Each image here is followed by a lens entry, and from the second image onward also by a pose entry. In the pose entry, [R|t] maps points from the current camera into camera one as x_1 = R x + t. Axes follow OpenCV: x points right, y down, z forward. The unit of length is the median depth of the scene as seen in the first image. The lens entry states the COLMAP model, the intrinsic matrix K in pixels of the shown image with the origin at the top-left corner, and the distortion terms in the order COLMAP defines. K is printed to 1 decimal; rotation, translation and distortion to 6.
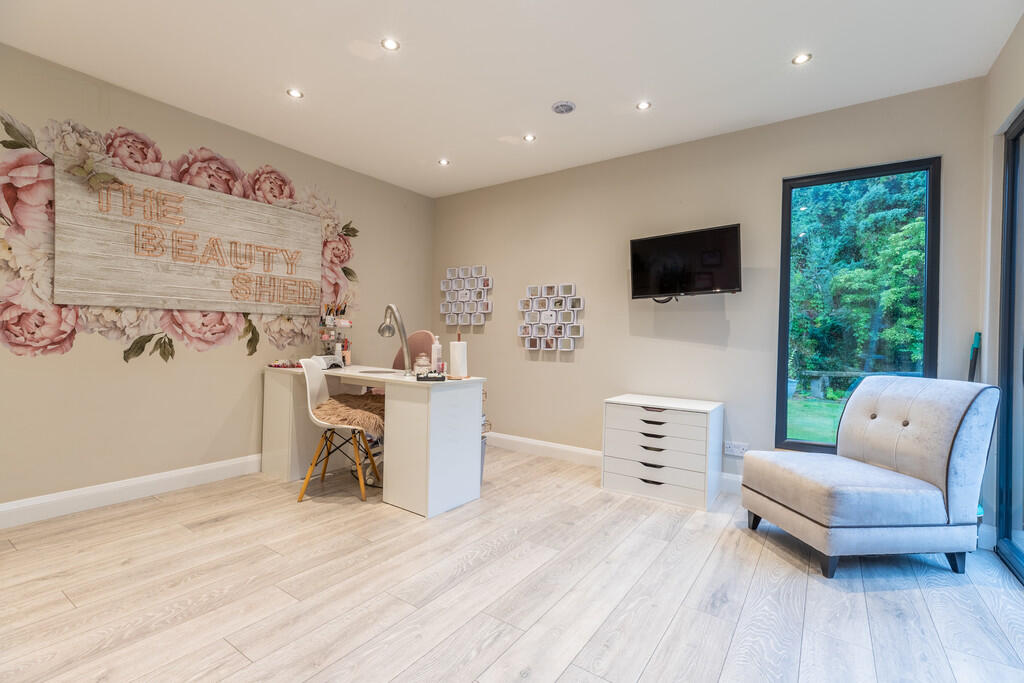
lens RADIAL K [[475.4, 0, 514.4], [0, 475.4, 338.3], [0, 0, 1]] dist [0.010542, -0.000546]
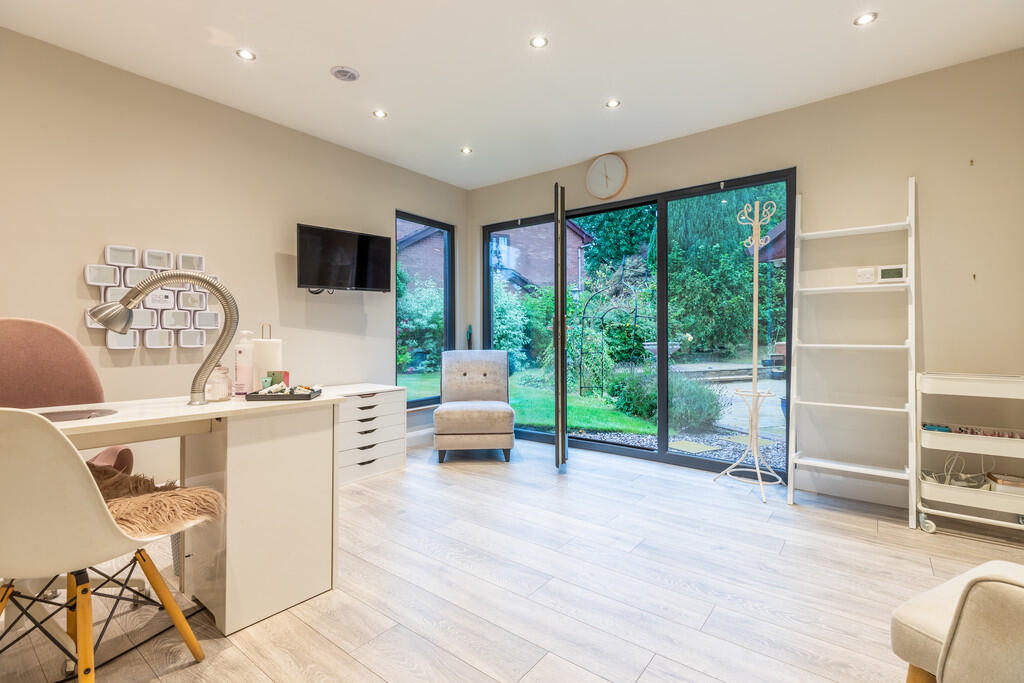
lens RADIAL K [[475.4, 0, 514.4], [0, 475.4, 338.3], [0, 0, 1]] dist [0.010542, -0.000546]
pose [[0.033192, -0.032194, 0.998930, -0.863197], [-0.005148, 0.999462, 0.032383, -0.019848], [-0.999436, -0.006218, 0.033009, 0.701309]]
